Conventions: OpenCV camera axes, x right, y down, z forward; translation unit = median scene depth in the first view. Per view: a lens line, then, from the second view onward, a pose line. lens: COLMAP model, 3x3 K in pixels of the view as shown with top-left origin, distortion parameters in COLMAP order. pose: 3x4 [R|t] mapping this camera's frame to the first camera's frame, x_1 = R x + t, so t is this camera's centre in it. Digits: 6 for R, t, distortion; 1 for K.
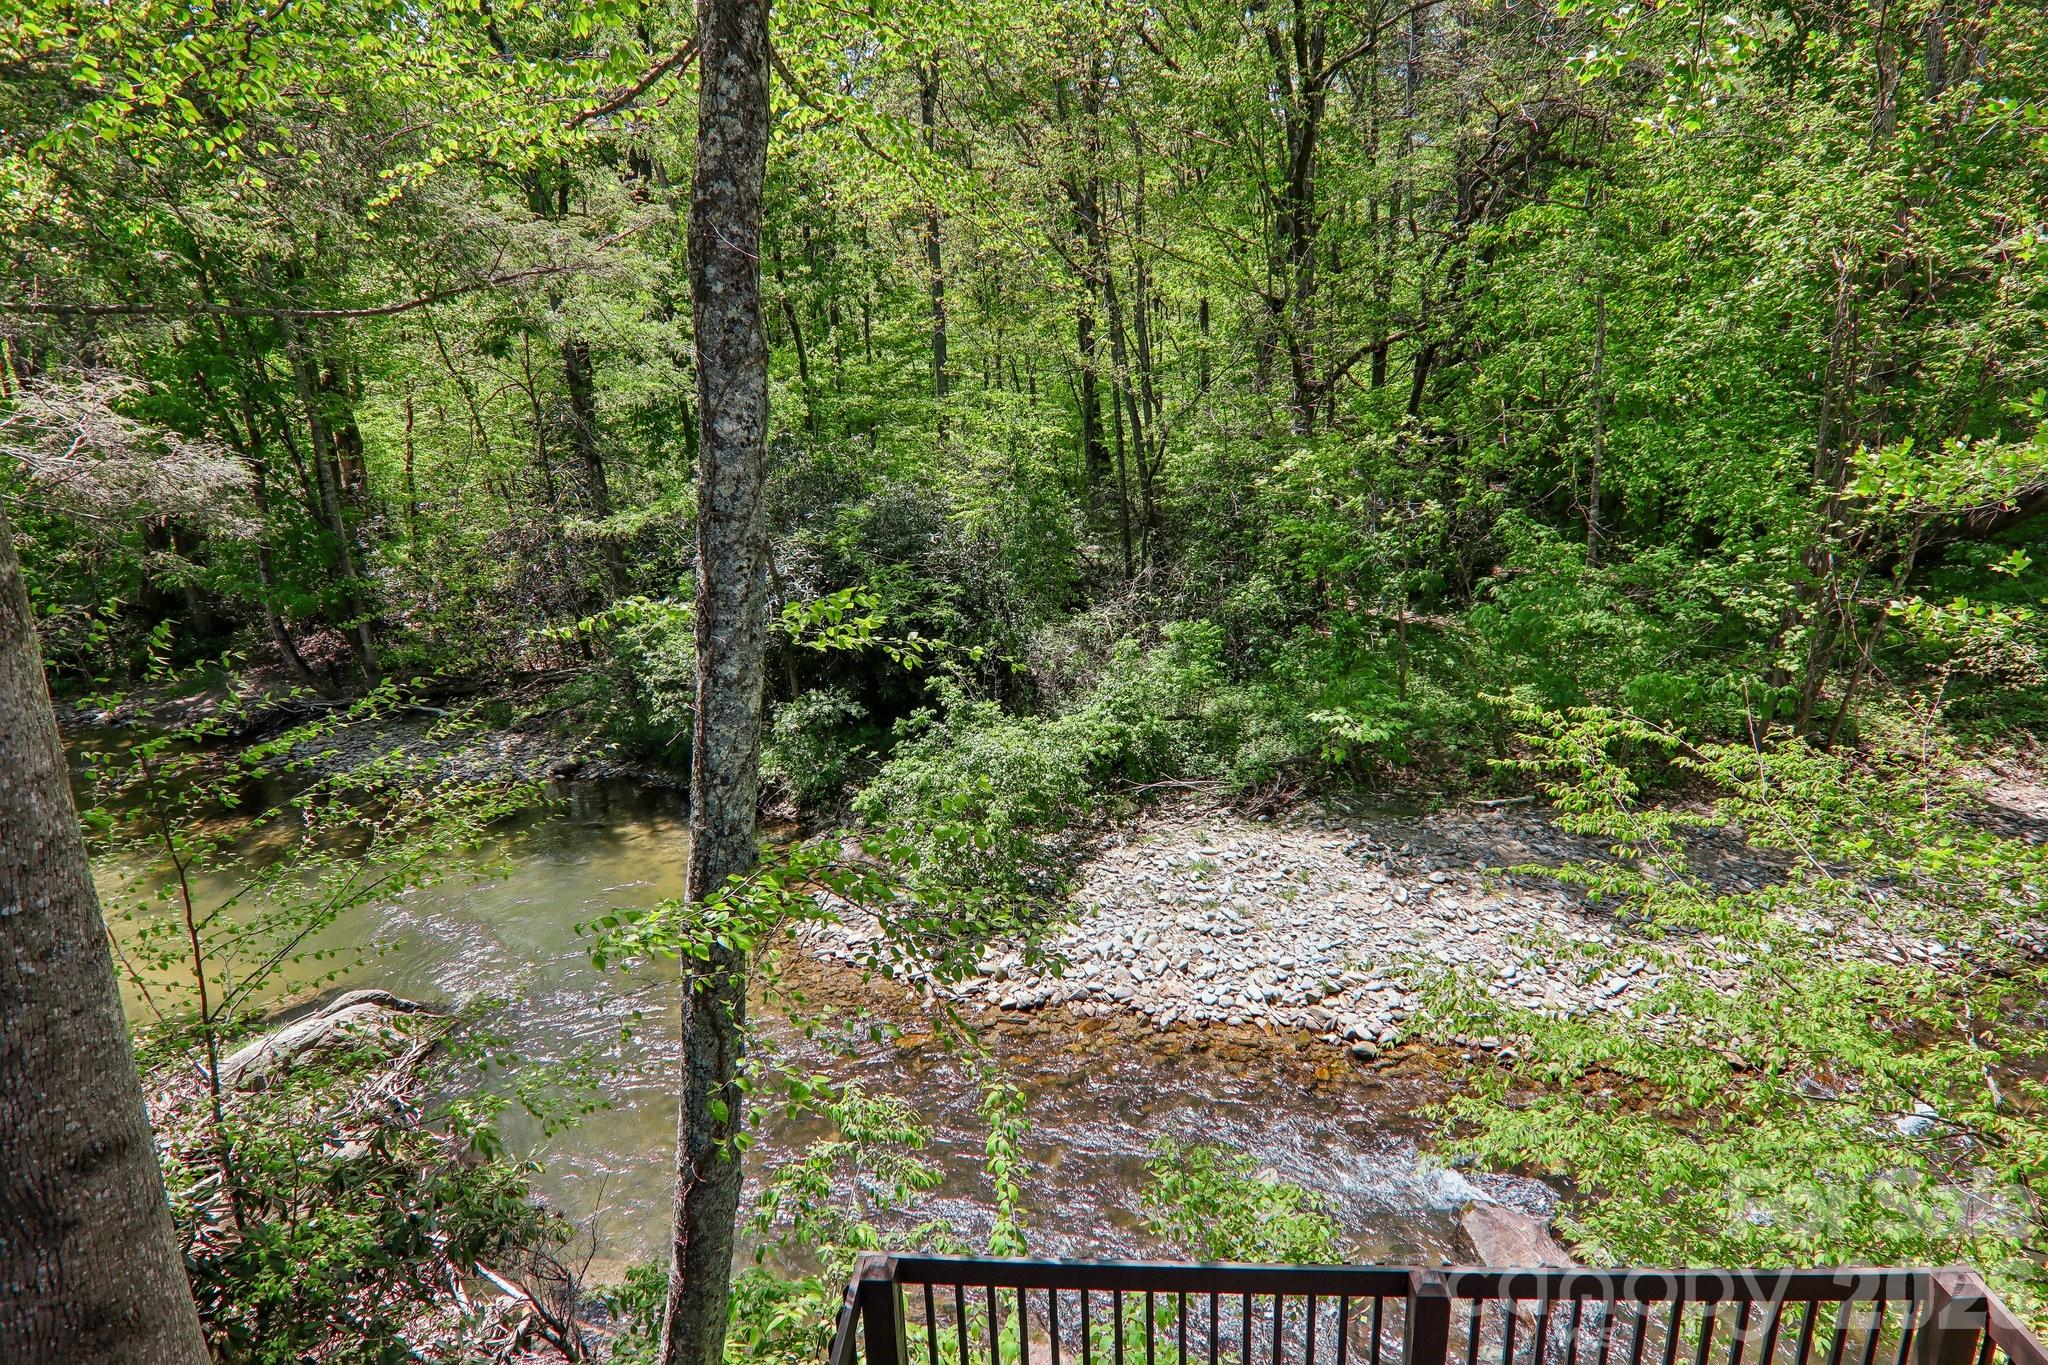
lens RADIAL K [[1151.3, 0, 1029.7], [0, 1151.3, 703.2], [0, 0, 1]] dist [0.006102, -0.014846]
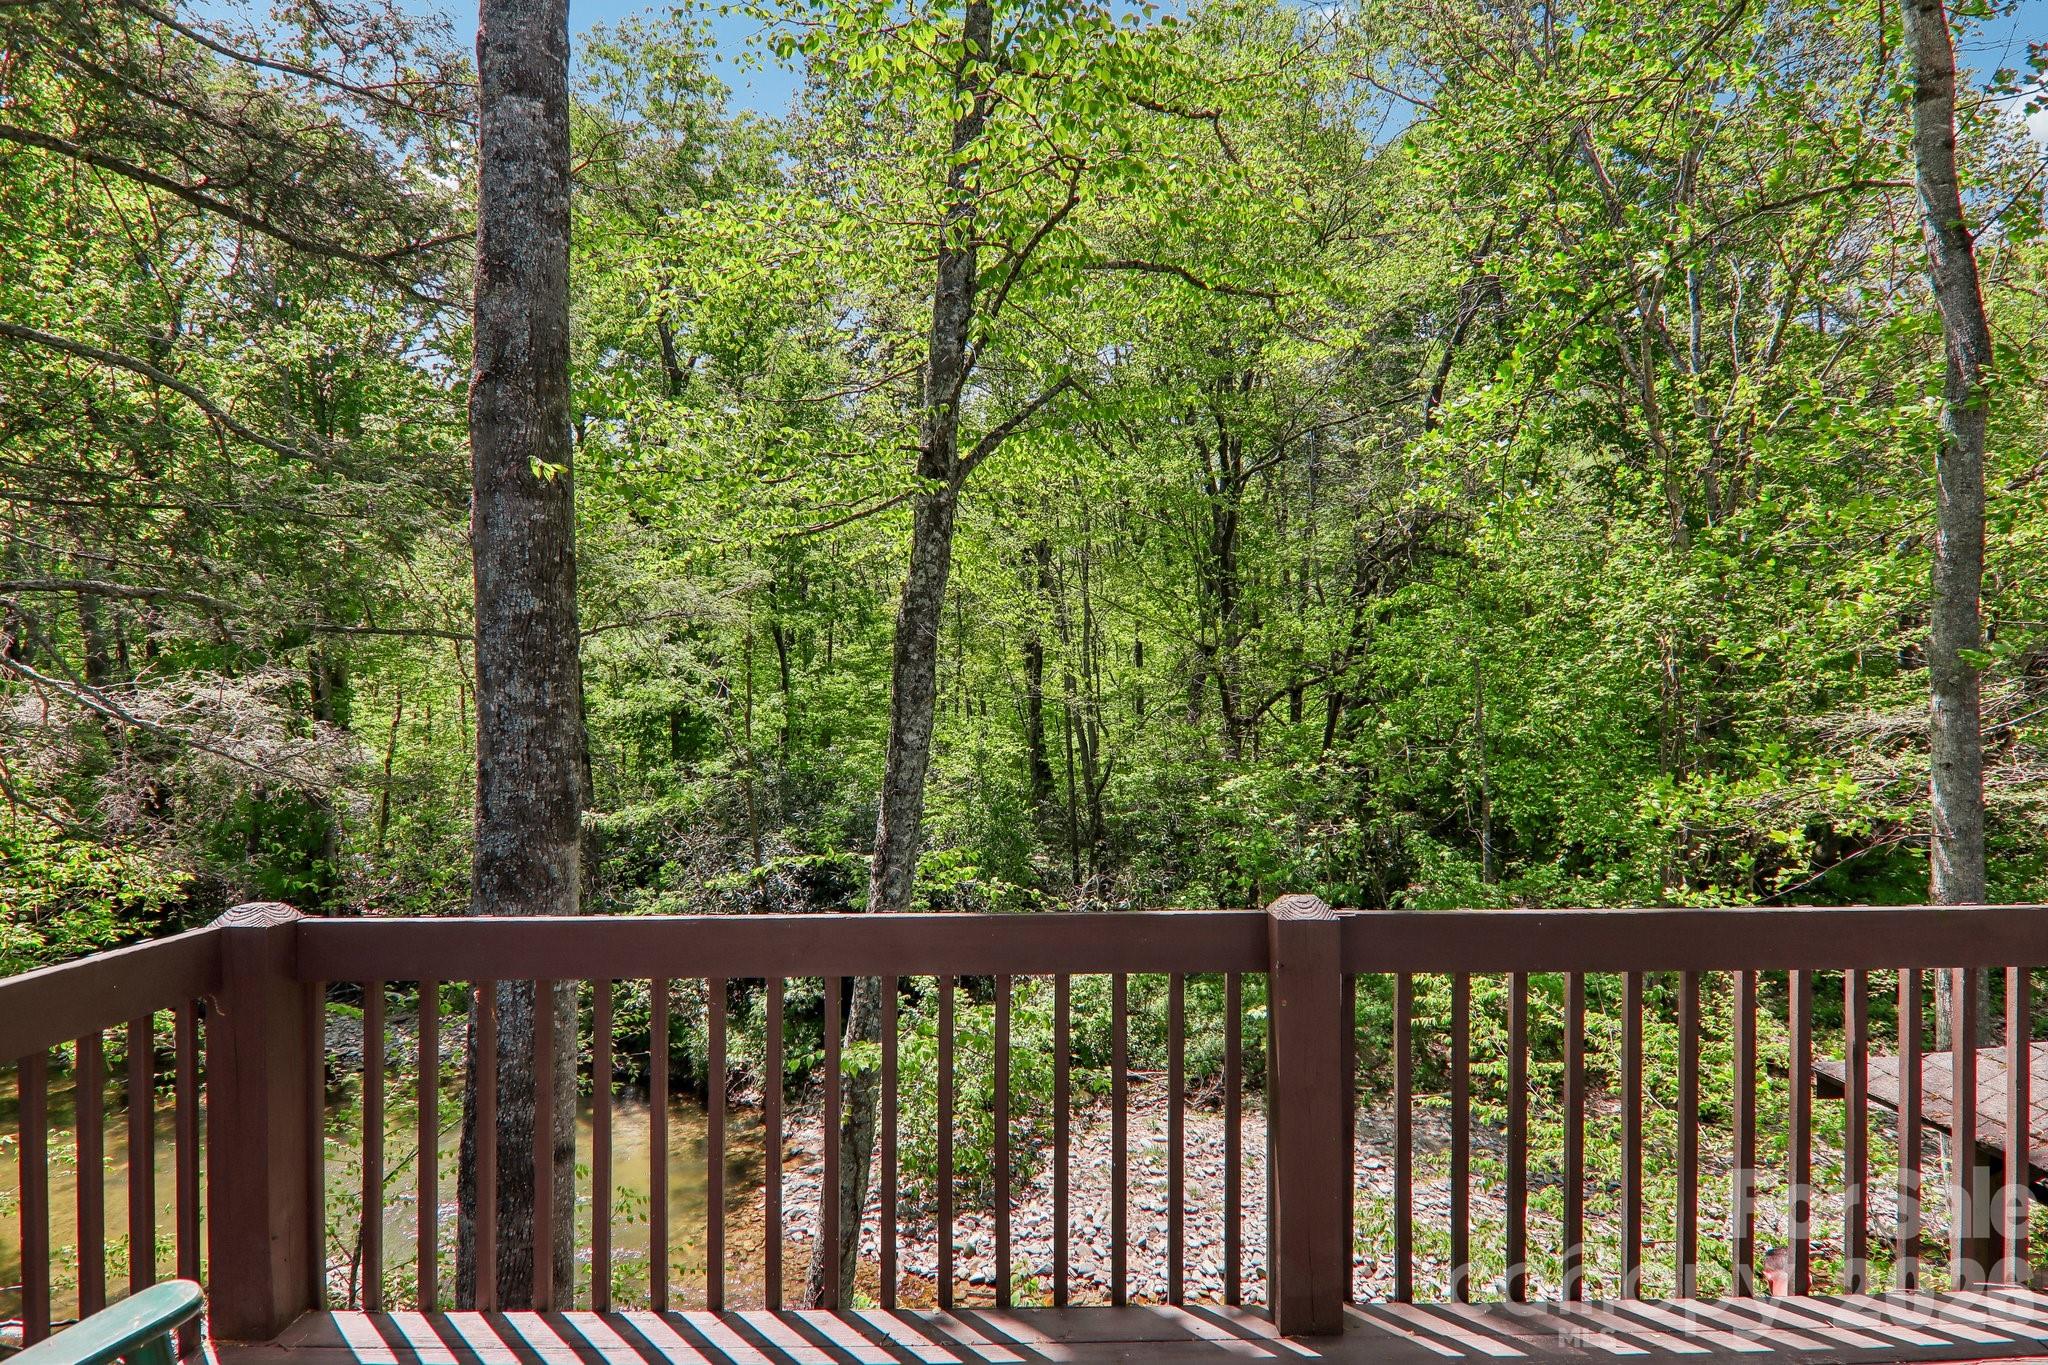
lens RADIAL K [[1151.3, 0, 1023.9], [0, 1151.3, 690.3], [0, 0, 1]] dist [0.006102, -0.014846]
pose [[0.997819, 0.040509, 0.052118, -0.040168], [-0.024263, 0.959359, -0.281143, 0.031183], [-0.061389, 0.279265, 0.958250, -0.122025]]
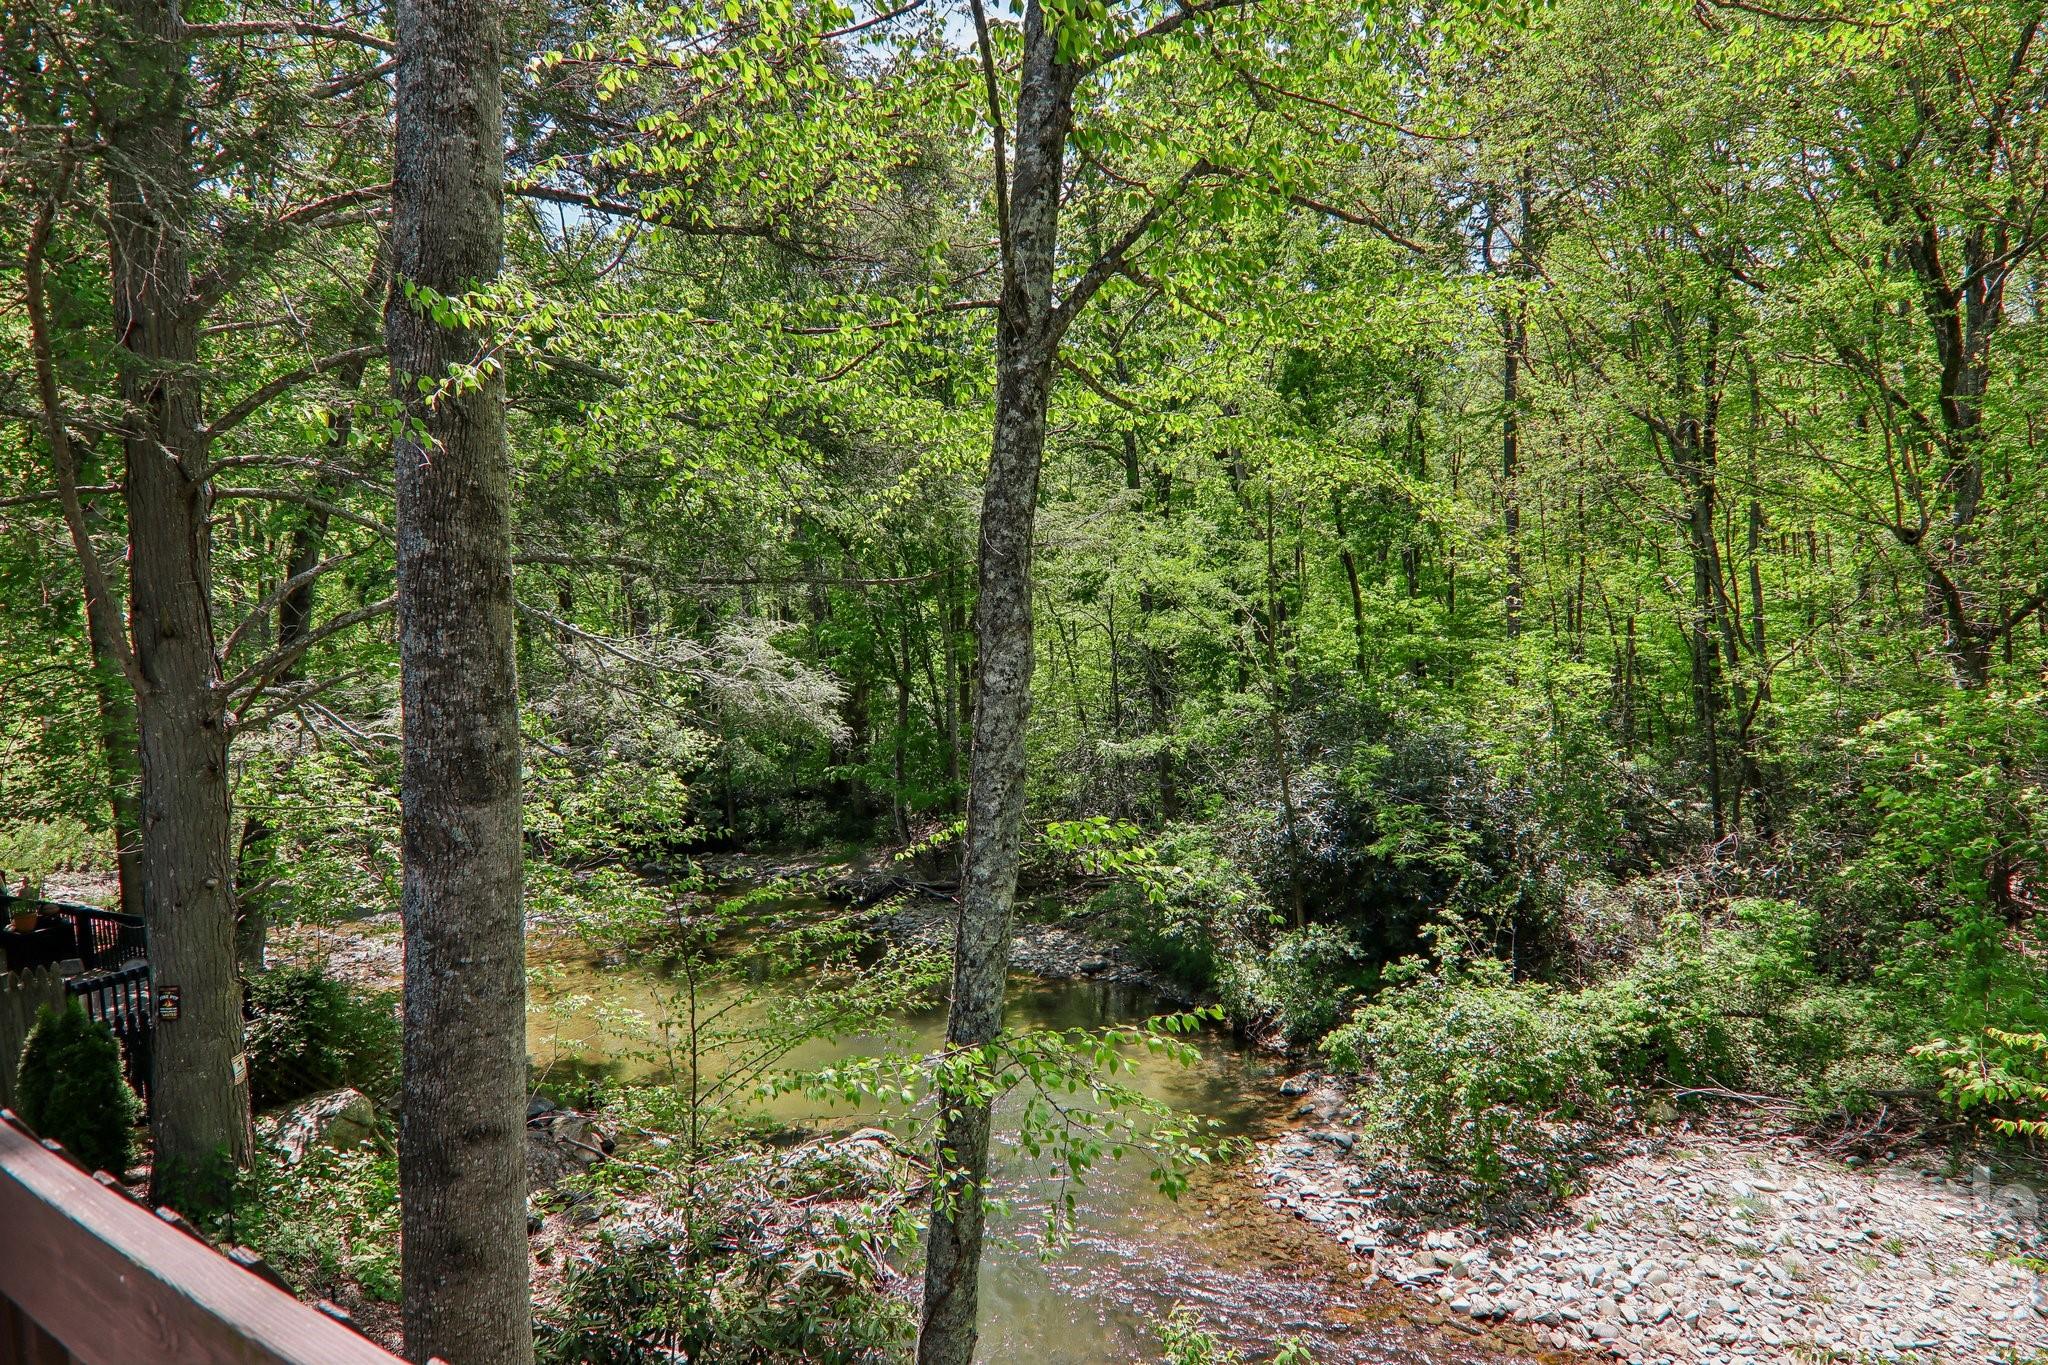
lens RADIAL K [[1151.3, 0, 1016.6], [0, 1151.3, 693.6], [0, 0, 1]] dist [0.006102, -0.014846]
pose [[0.867924, 0.032408, -0.495639, 0.082969], [-0.133430, 0.976403, -0.169807, -0.002214], [0.478440, 0.213513, 0.851767, -0.014577]]
